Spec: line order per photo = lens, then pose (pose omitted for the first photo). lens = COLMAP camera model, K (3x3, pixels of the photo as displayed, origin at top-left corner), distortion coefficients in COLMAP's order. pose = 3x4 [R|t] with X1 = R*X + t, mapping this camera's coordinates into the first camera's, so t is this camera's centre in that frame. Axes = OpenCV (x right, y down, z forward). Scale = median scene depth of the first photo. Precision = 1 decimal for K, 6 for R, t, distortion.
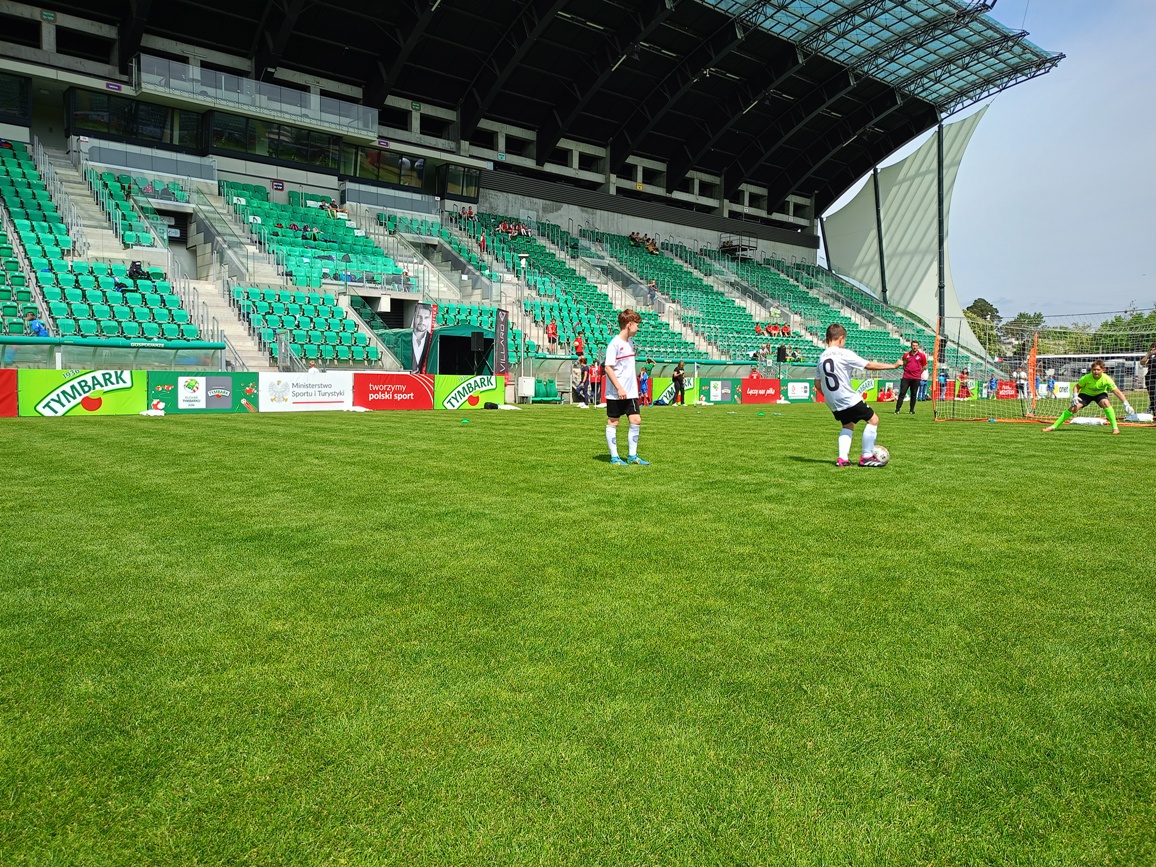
lens RADIAL K [[868.5, 0, 568.2], [0, 868.5, 440.0], [0, 0, 1]] dist [0.035501, -0.031808]
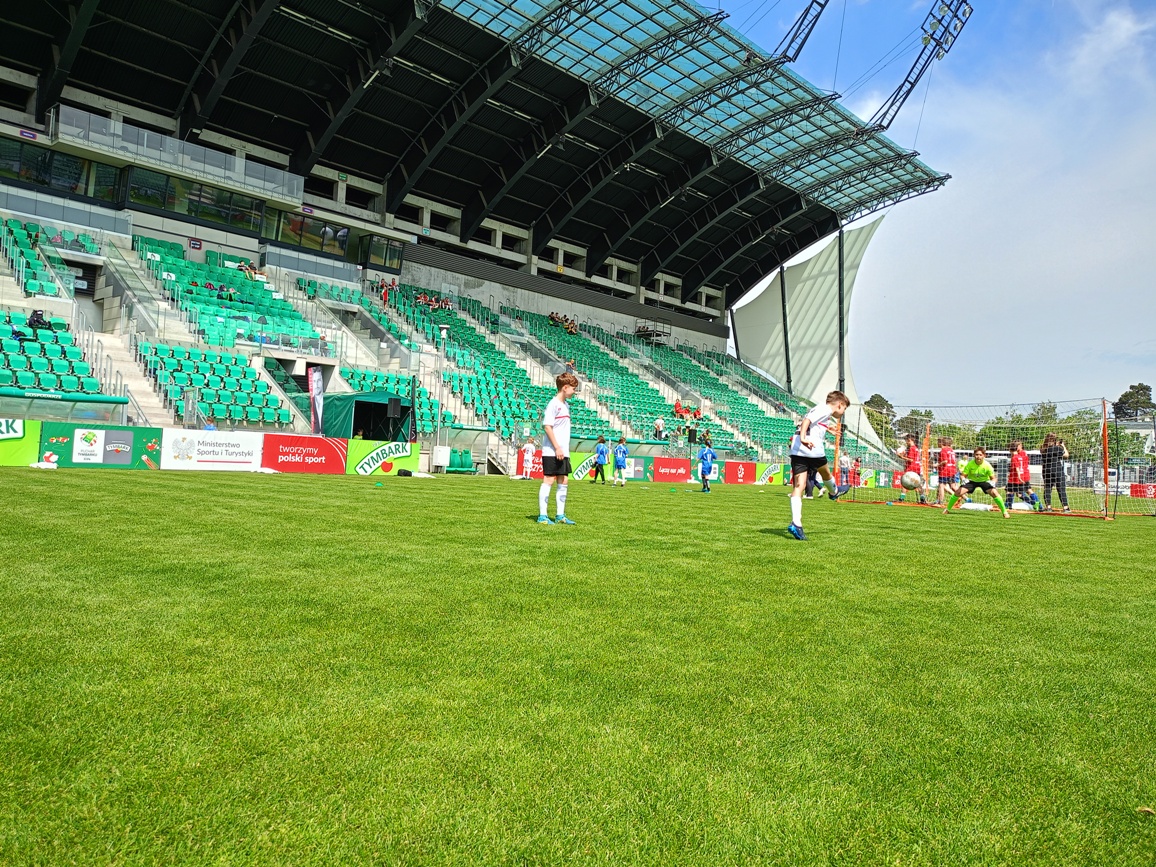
lens RADIAL K [[868.5, 0, 568.2], [0, 868.5, 440.0], [0, 0, 1]] dist [0.035501, -0.031808]
pose [[0.994221, 0.042042, 0.098779, -0.001775], [-0.033046, 0.995302, -0.091007, 0.003949], [-0.102141, 0.087217, 0.990939, -0.001524]]
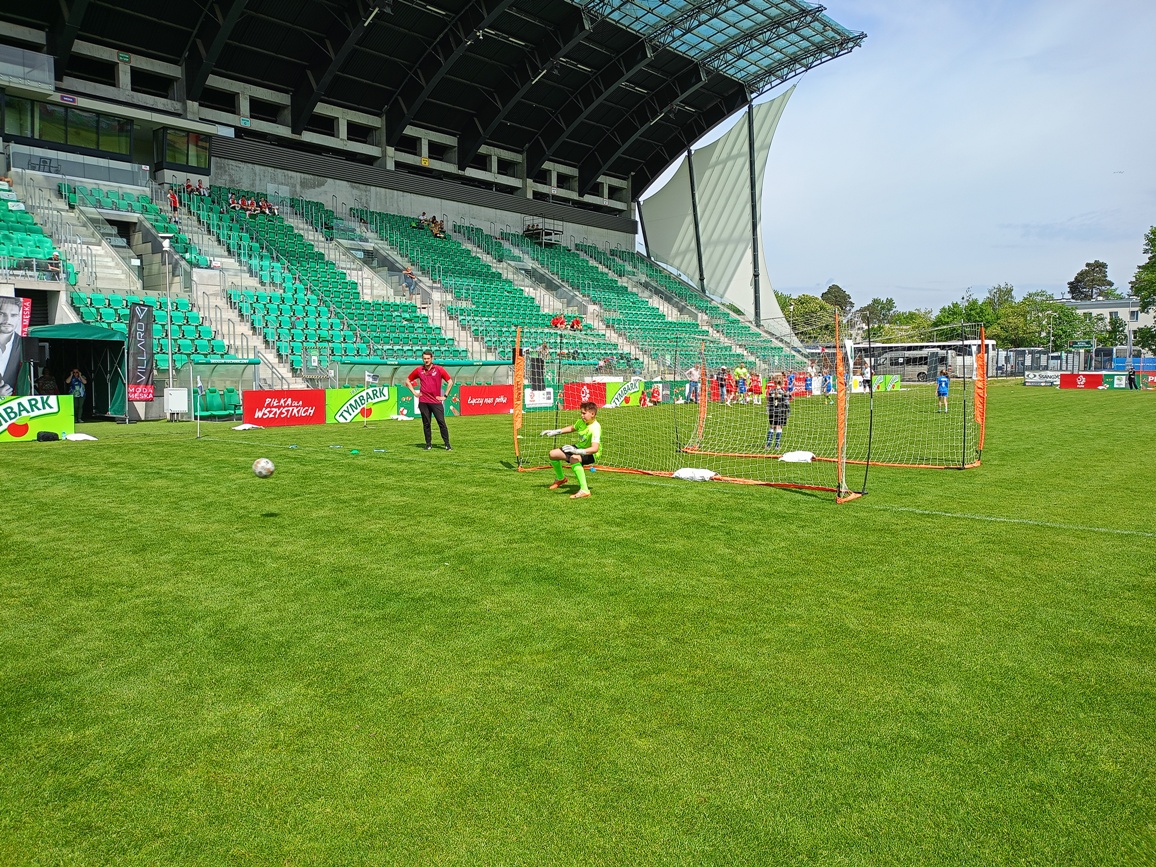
lens RADIAL K [[864.7, 0, 580.5], [0, 864.7, 429.4], [0, 0, 1]] dist [0.026656, -0.014557]
pose [[0.990925, -0.021402, 0.132701, 0.141946], [0.020613, 0.999761, 0.007316, -0.022261], [-0.132826, -0.004514, 0.991129, 0.110338]]
